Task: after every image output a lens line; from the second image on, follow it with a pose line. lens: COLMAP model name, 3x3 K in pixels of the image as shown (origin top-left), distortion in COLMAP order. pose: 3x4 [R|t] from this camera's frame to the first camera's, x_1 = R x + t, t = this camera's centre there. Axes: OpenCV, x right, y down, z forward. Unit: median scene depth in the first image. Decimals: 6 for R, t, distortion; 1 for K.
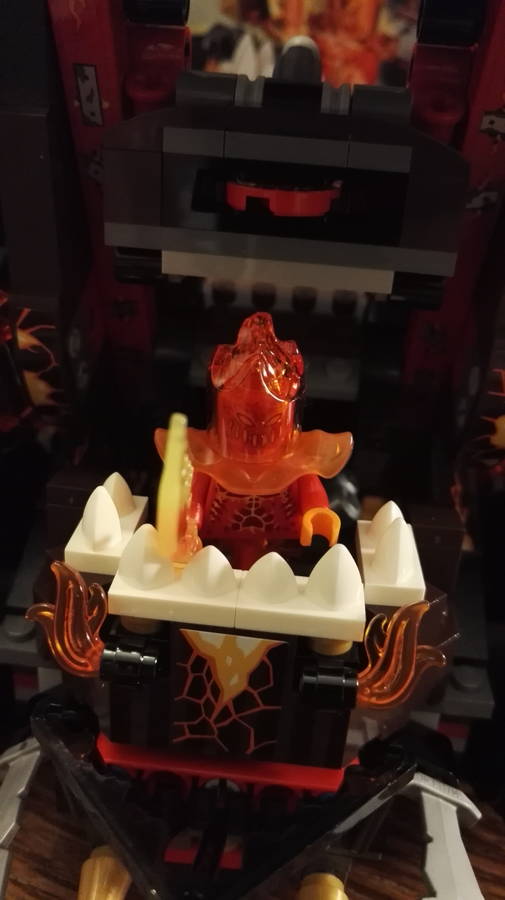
lens RADIAL K [[709.3, 0, 270.8], [0, 709.3, 465.6], [0, 0, 1]] dist [-0.014193, -0.004396]
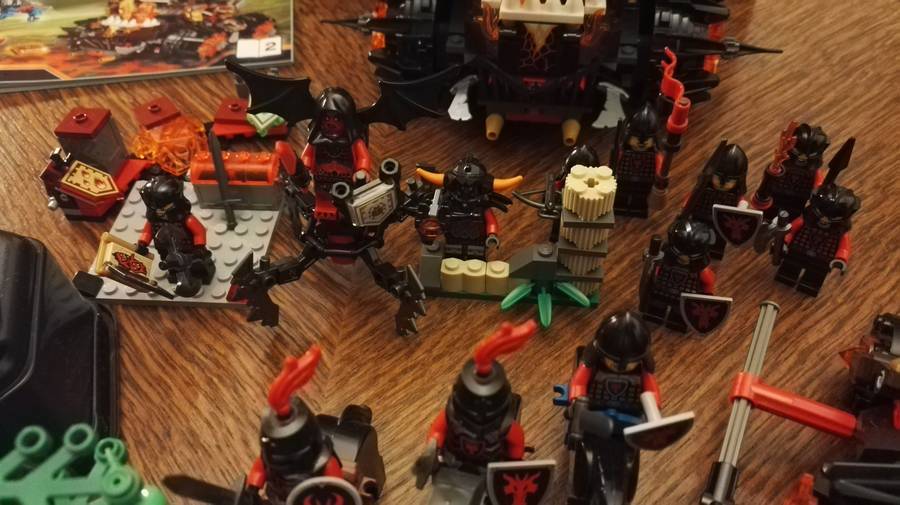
lens RADIAL K [[709.3, 0, 448.0], [0, 709.3, 269.2], [0, 0, 1]] dist [-0.014193, -0.004396]
pose [[0.991001, 0.000196, -0.133853, -0.039069], [0.047428, 0.934606, 0.352508, 0.128456], [0.125169, -0.355684, 0.926187, -2.194293]]
